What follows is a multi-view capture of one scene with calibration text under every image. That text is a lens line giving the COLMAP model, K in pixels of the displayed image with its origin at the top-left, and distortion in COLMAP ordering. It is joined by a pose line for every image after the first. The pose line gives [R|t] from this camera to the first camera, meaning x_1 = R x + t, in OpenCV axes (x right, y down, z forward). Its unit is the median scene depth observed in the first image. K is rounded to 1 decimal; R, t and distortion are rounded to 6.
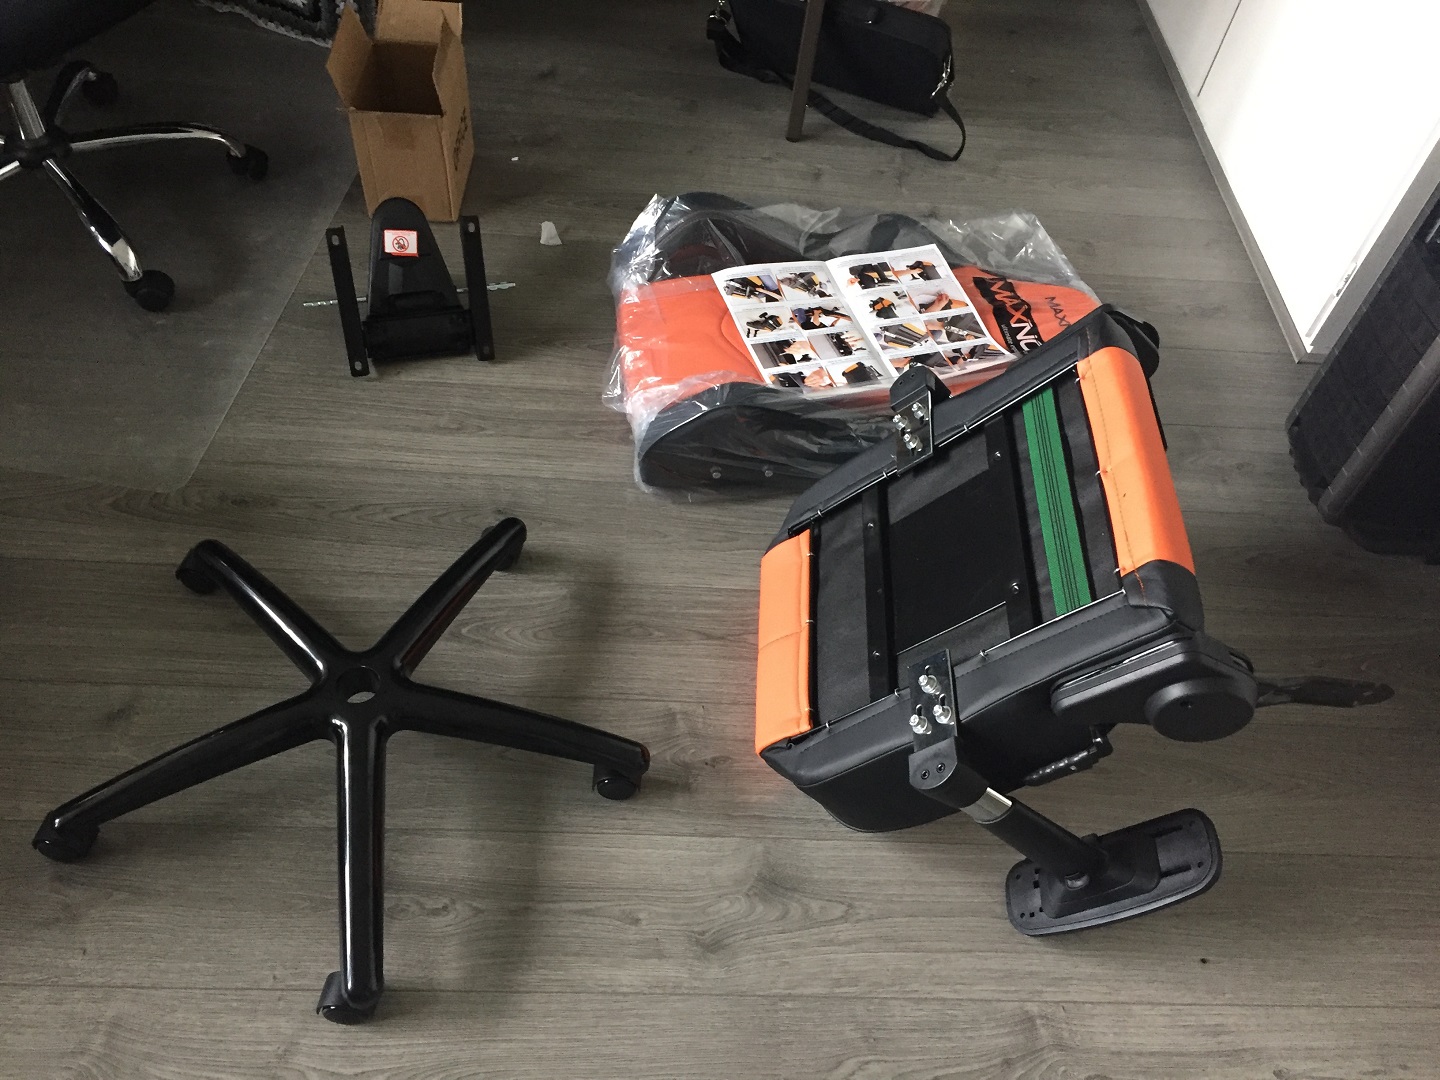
lens RADIAL K [[1223.6, 0, 716.4], [0, 1223.6, 546.5], [0, 0, 1]] dist [0.069941, -0.095746]
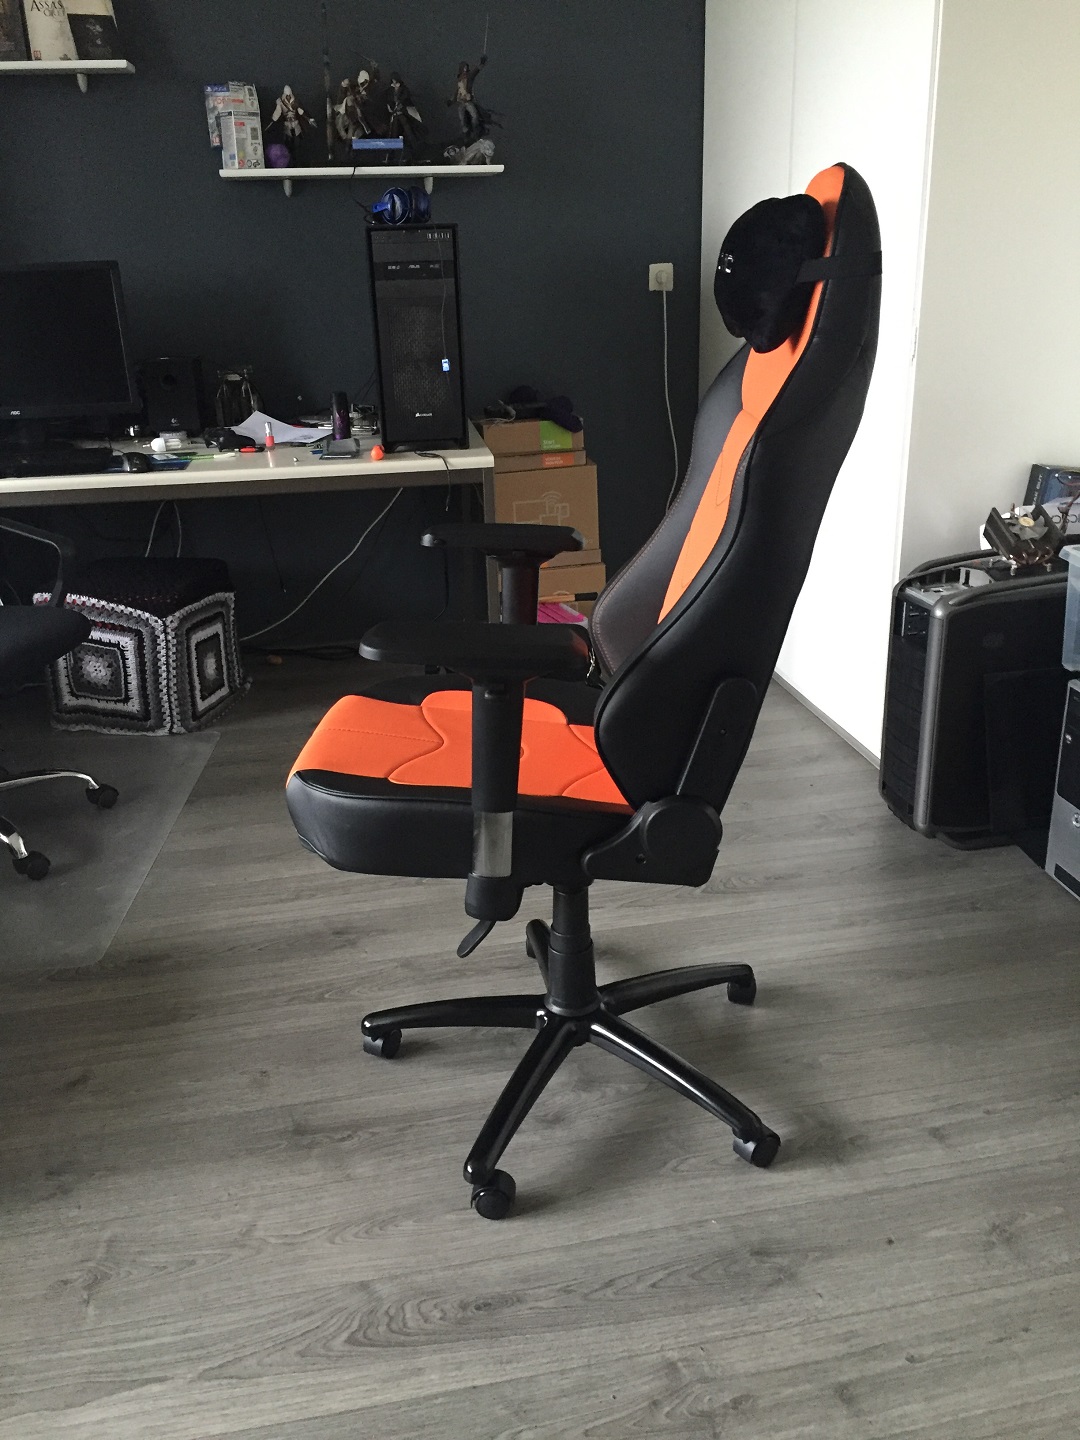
lens RADIAL K [[1219.7, 0, 540.0], [0, 1219.7, 720.0], [0, 0, 1]] dist [0.065095, -0.063391]
pose [[0.975323, -0.187980, 0.115794, -0.079087], [0.220646, 0.848296, -0.481361, 0.518325], [-0.007741, 0.495032, 0.868840, -0.312644]]
